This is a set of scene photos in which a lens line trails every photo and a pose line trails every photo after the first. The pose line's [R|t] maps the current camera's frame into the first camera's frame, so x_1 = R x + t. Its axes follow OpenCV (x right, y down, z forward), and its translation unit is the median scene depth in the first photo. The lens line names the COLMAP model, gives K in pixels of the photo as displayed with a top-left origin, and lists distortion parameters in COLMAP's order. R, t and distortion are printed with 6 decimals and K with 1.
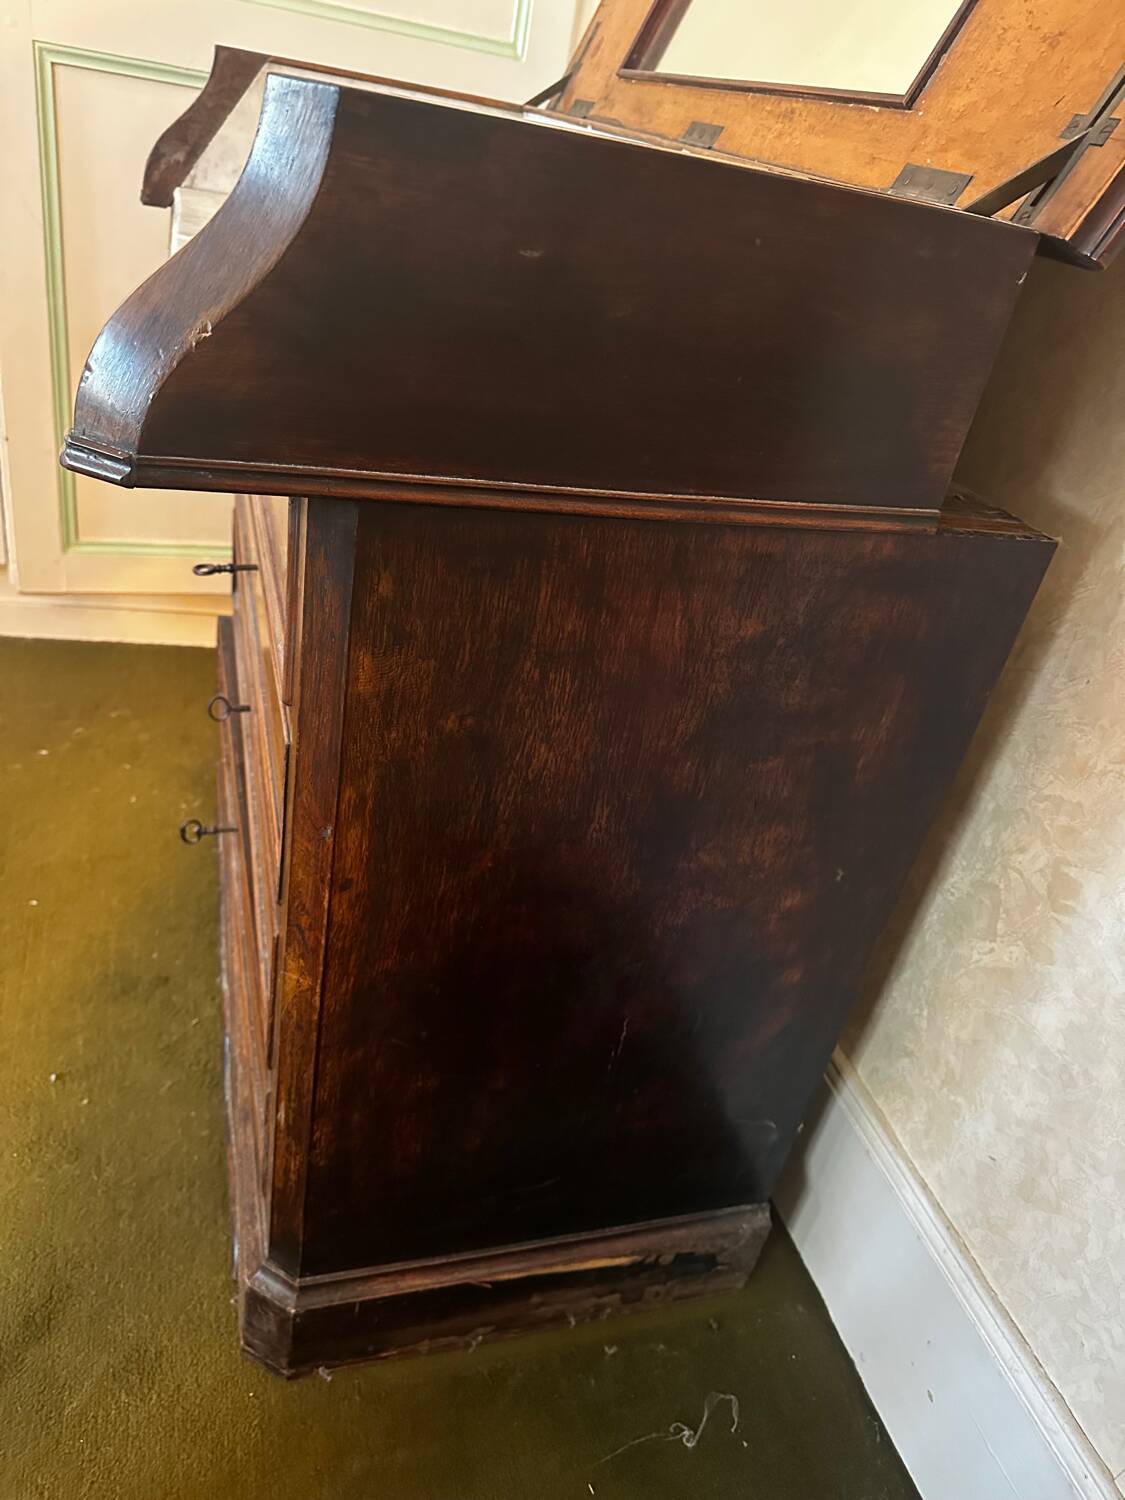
lens RADIAL K [[1058.7, 0, 566.1], [0, 1058.7, 757.8], [0, 0, 1]] dist [0.029498, -0.044744]
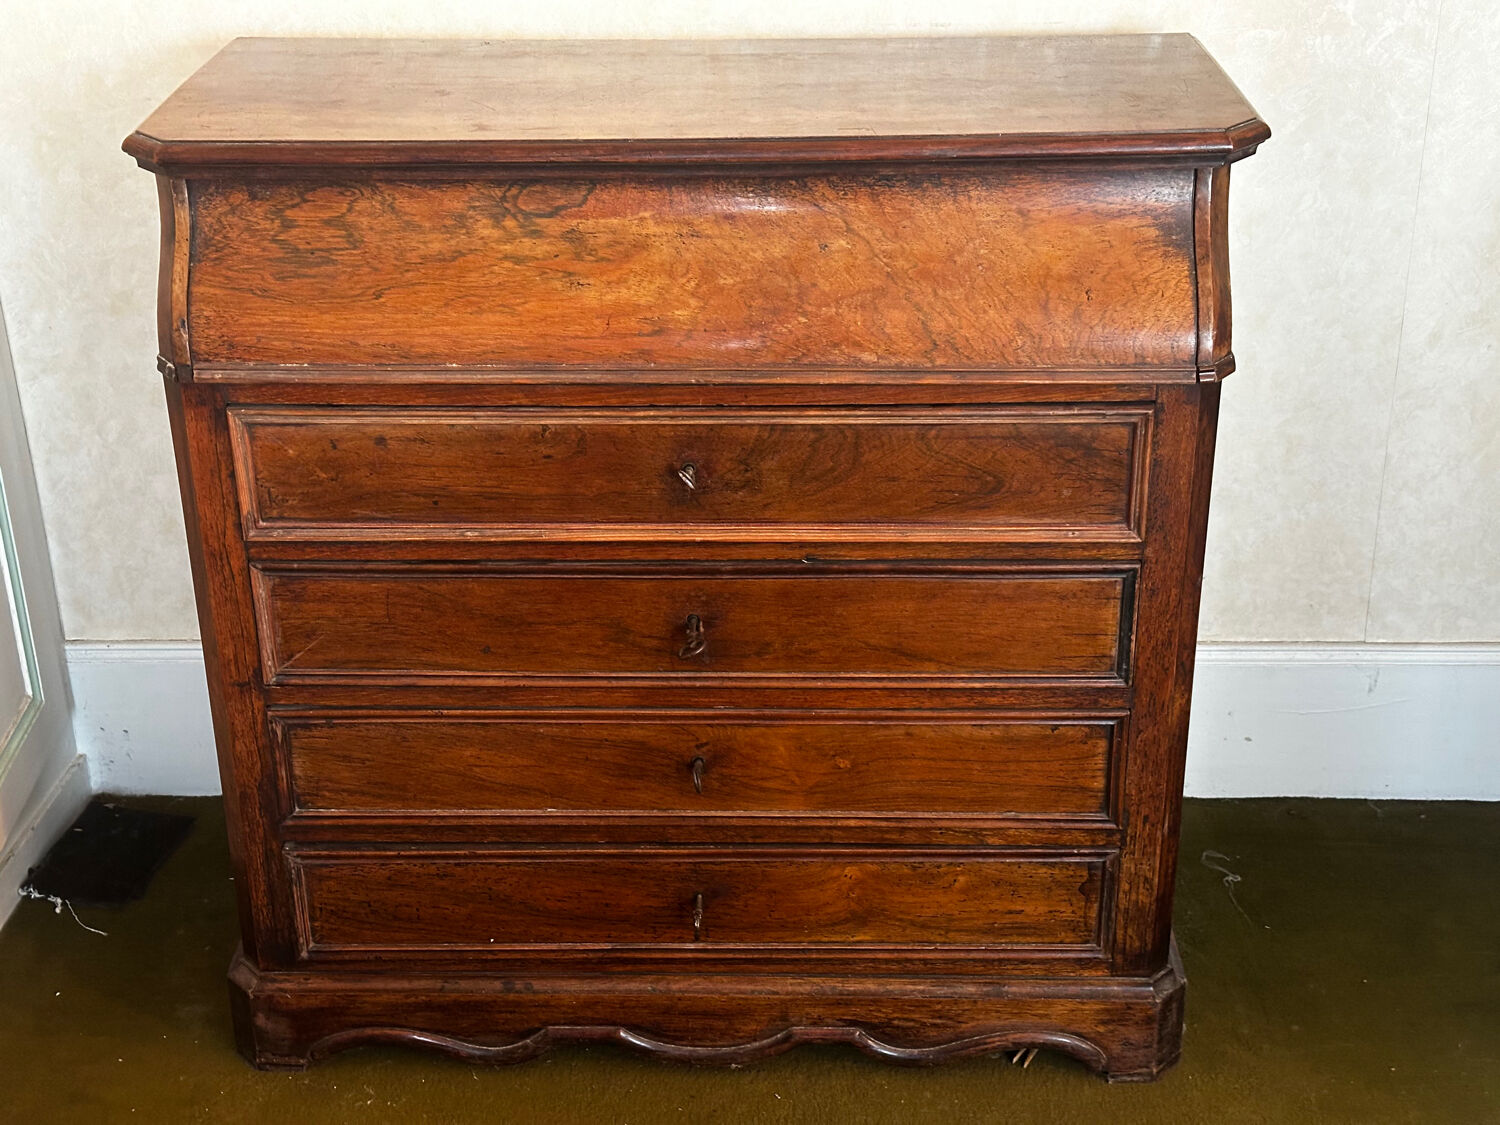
lens RADIAL K [[2085.5, 0, 737.6], [0, 2085.5, 565.6], [0, 0, 1]] dist [0.122454, 0.000000]
pose [[0.310760, -0.572666, 0.758605, -2.168276], [0.555120, 0.757207, 0.344208, -1.087612], [-0.771537, 0.314151, 0.553209, -0.160668]]
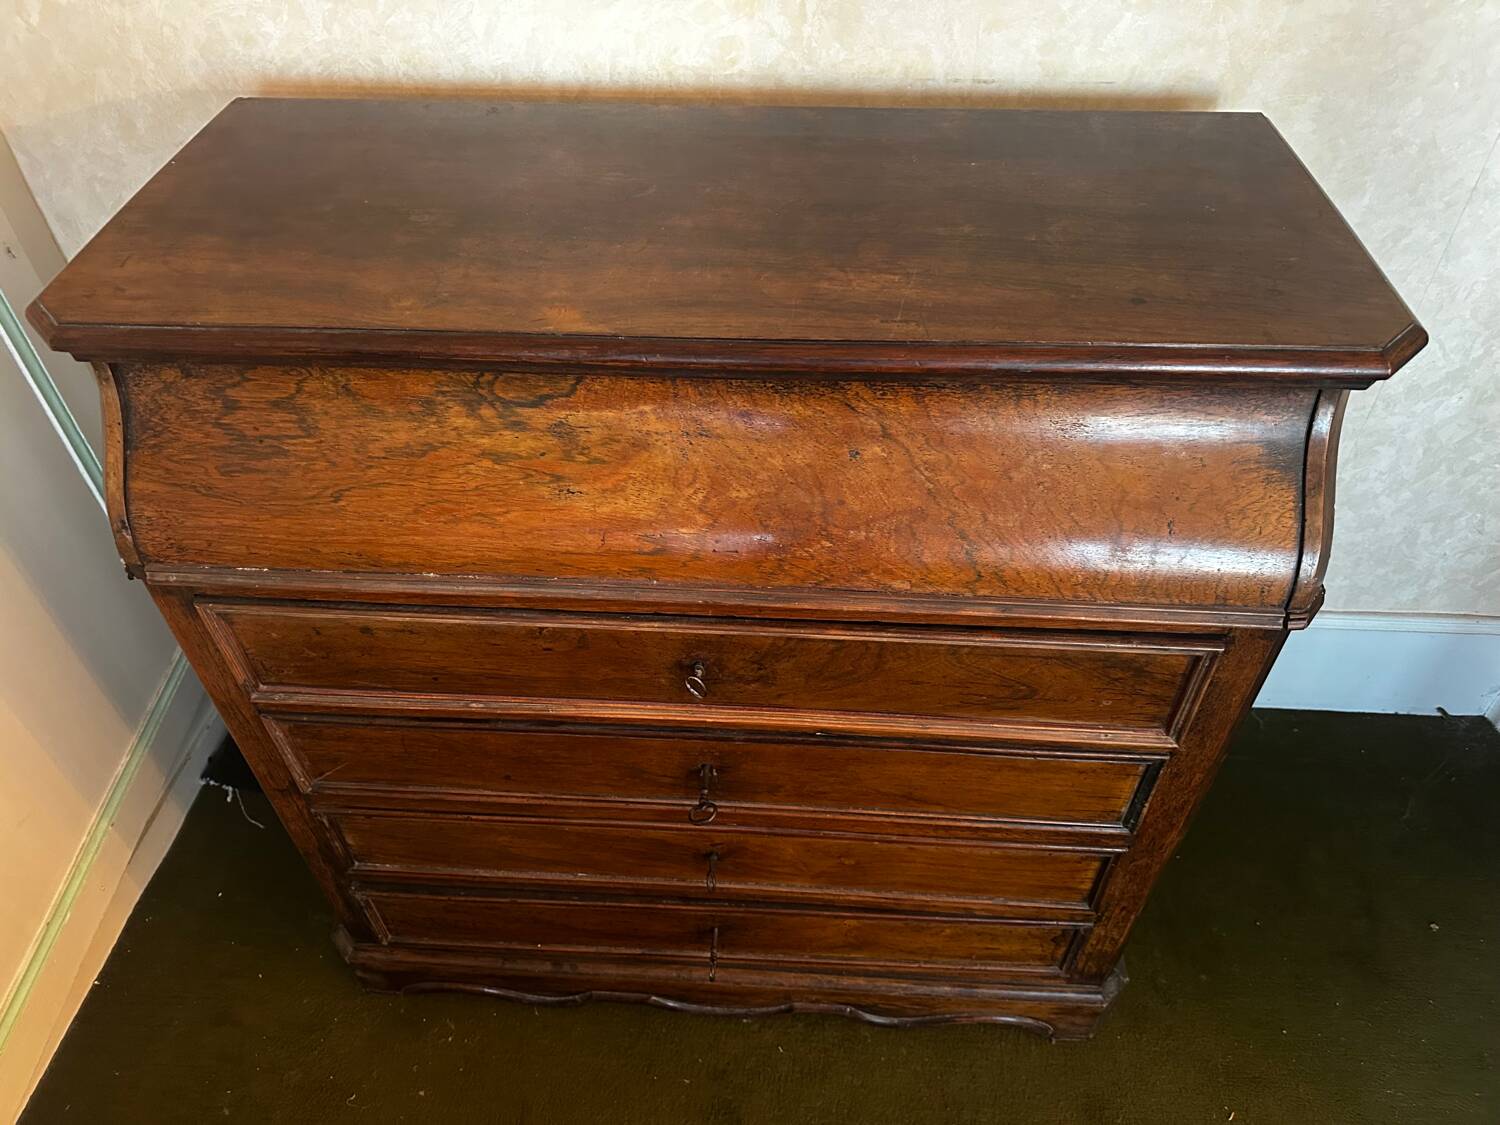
lens RADIAL K [[1058.7, 0, 746.3], [0, 1058.7, 558.5], [0, 0, 1]] dist [0.029498, -0.044744]
pose [[0.339341, -0.775830, 0.531916, -0.821064], [0.553531, 0.621896, 0.553940, -1.046560], [-0.760560, 0.106458, 0.640481, 0.390122]]
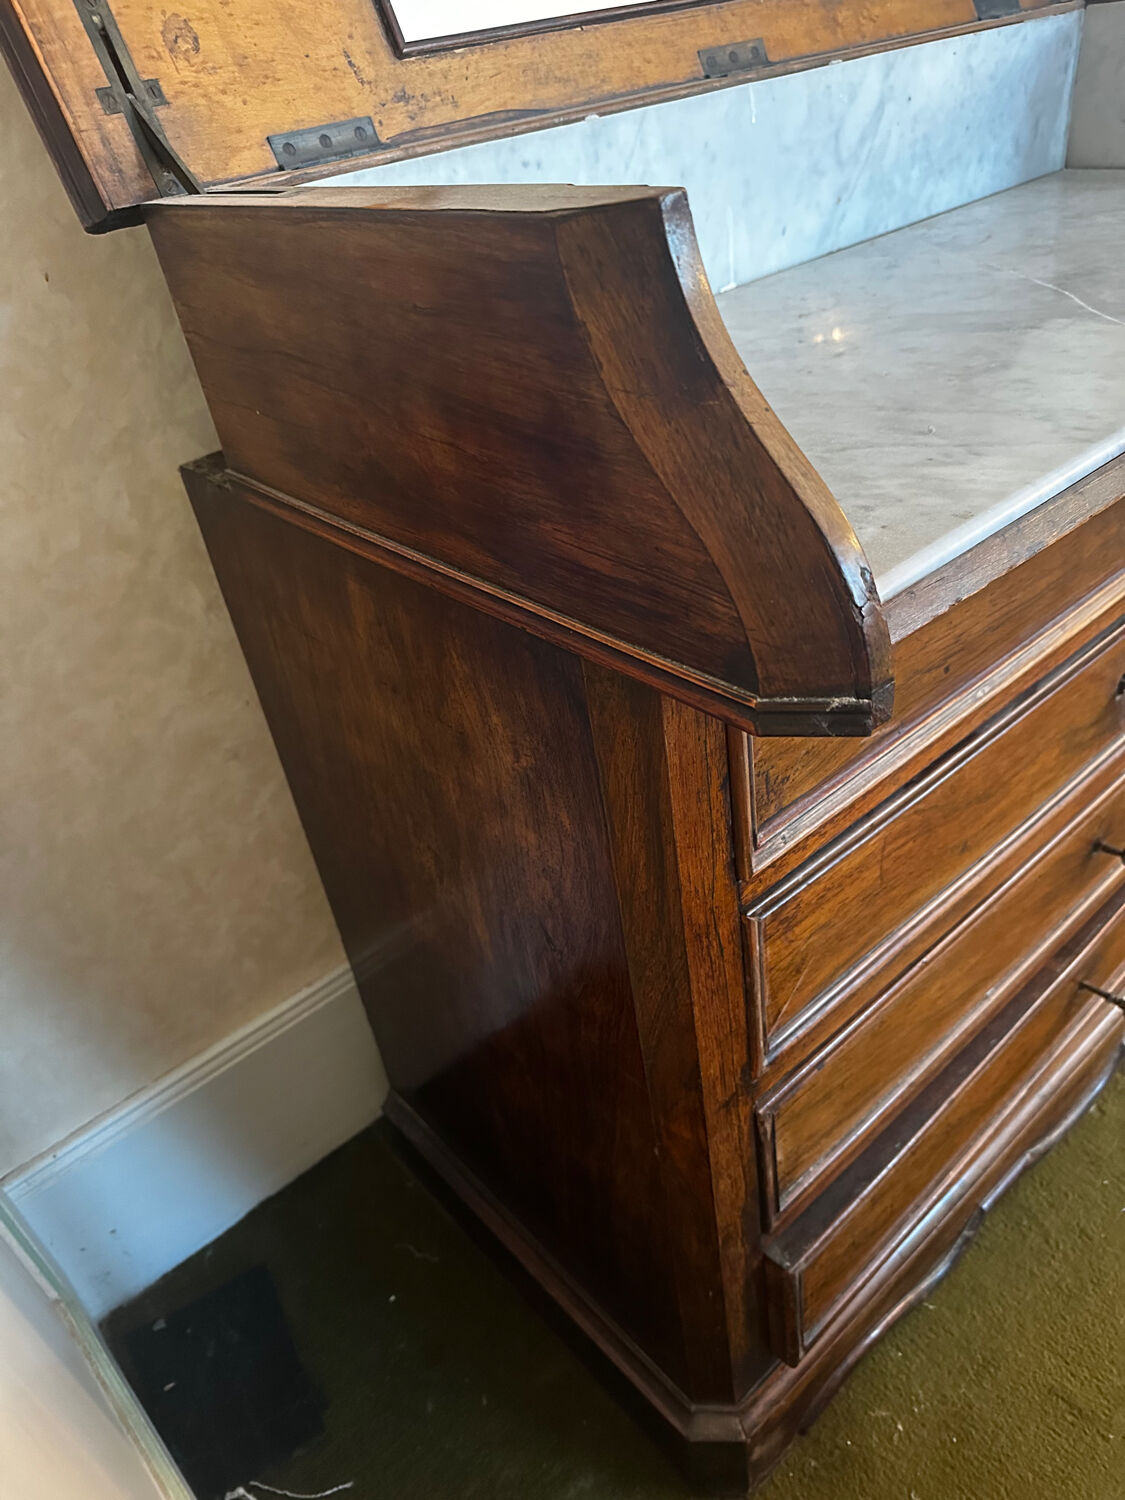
lens RADIAL K [[1058.7, 0, 556.7], [0, 1058.7, 753.2], [0, 0, 1]] dist [0.029498, -0.044744]
pose [[-0.416932, -0.602843, 0.680256, -0.851463], [0.532916, 0.444149, 0.720231, -1.173685], [-0.736321, 0.662806, 0.136085, 1.546385]]
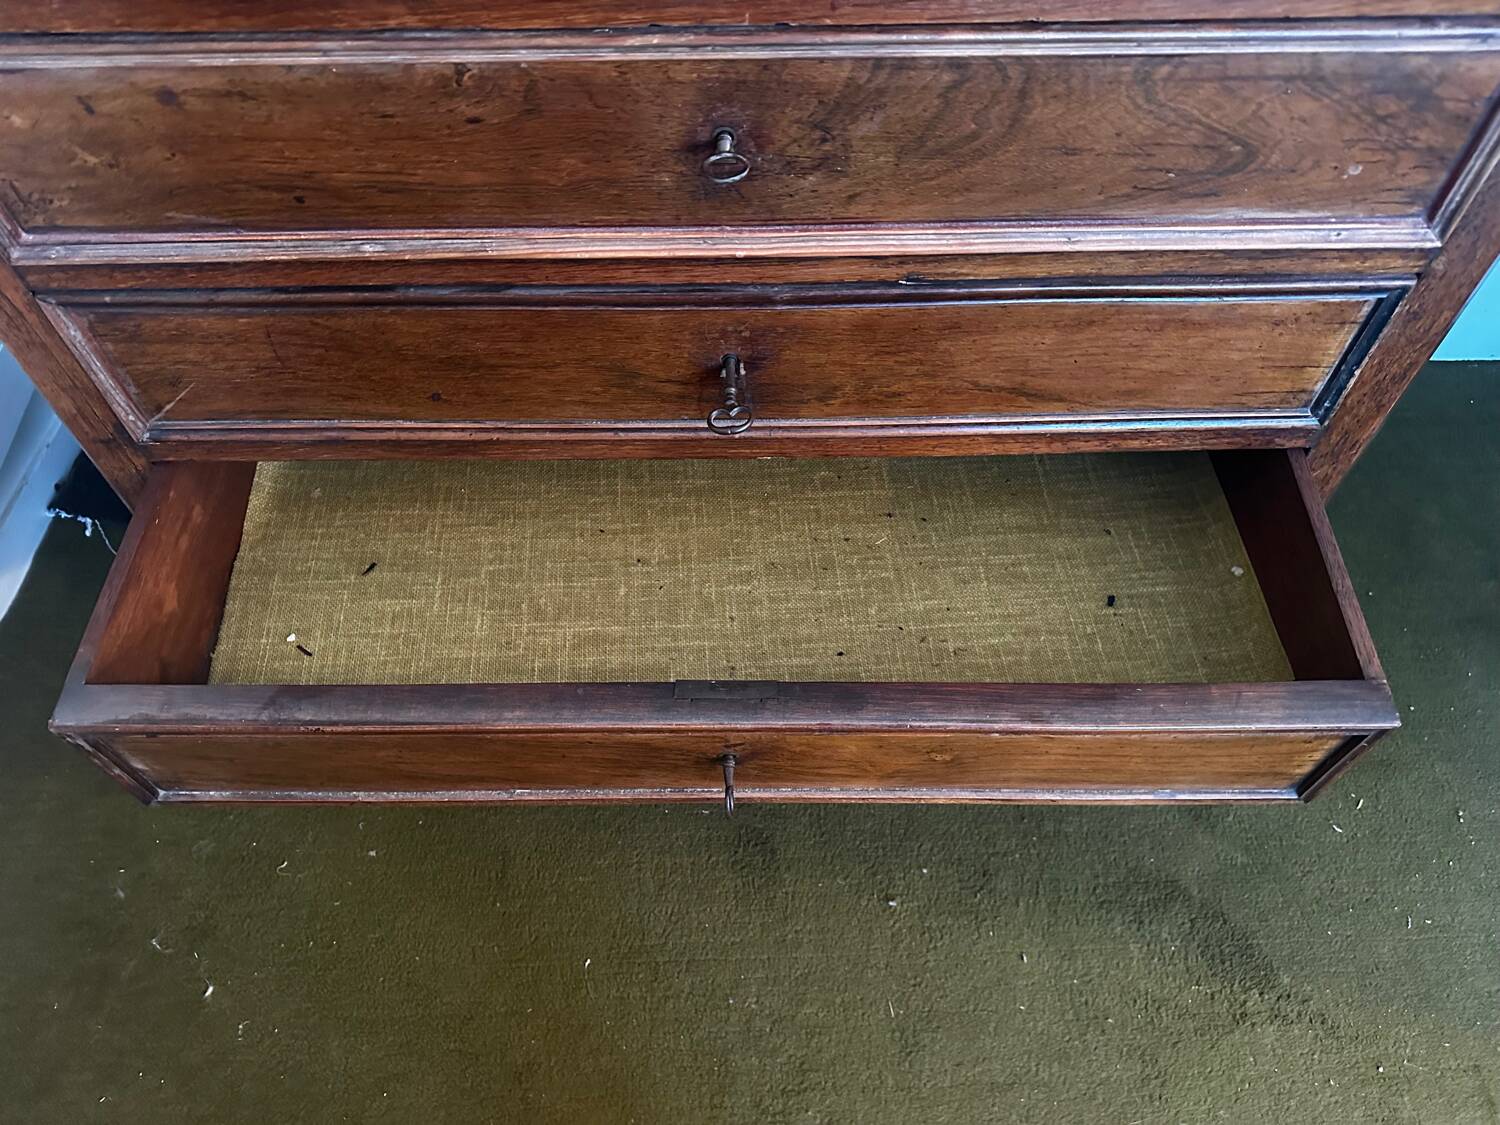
lens RADIAL K [[1058.7, 0, 754.2], [0, 1058.7, 562.9], [0, 0, 1]] dist [0.029498, -0.044744]
pose [[0.264845, -0.876820, 0.401303, -0.845814], [0.544070, 0.479471, 0.688546, -0.723336], [-0.796144, 0.035979, 0.604037, 0.729148]]
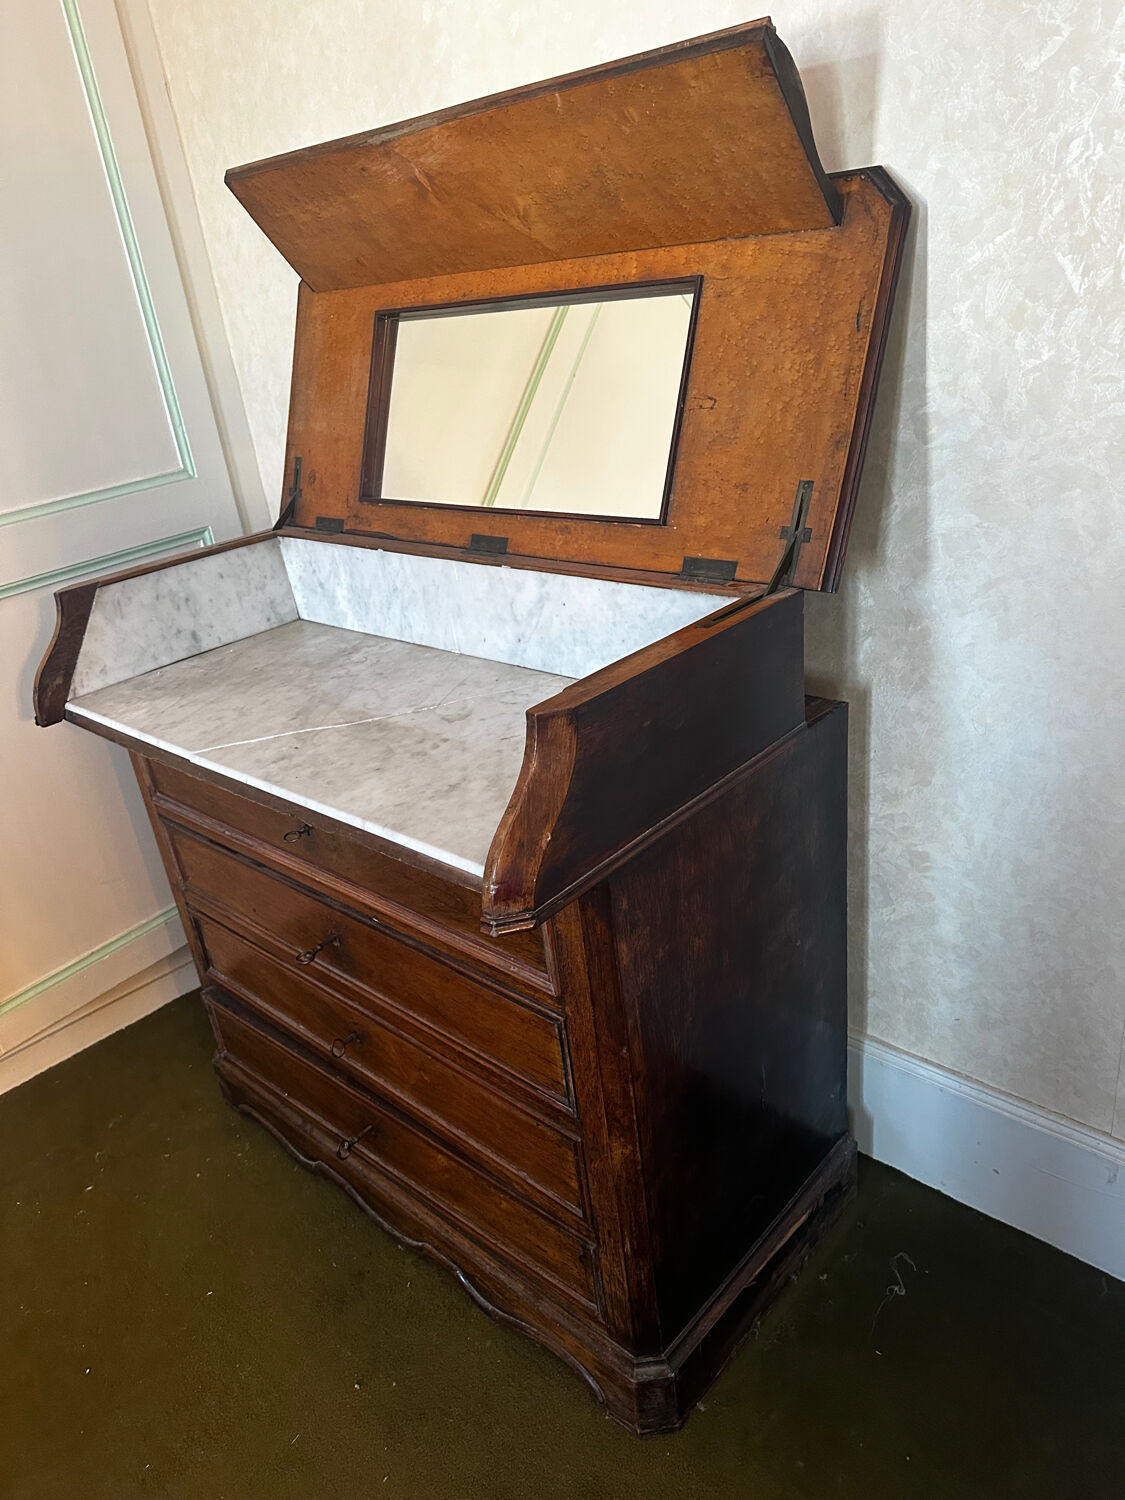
lens RADIAL K [[1058.7, 0, 560.7], [0, 1058.7, 764.4], [0, 0, 1]] dist [0.029498, -0.044744]
pose [[0.820395, -0.459191, 0.340729, -0.514552], [0.489021, 0.872270, -0.001913, -0.284121], [-0.296329, 0.168193, 0.940160, -0.469211]]
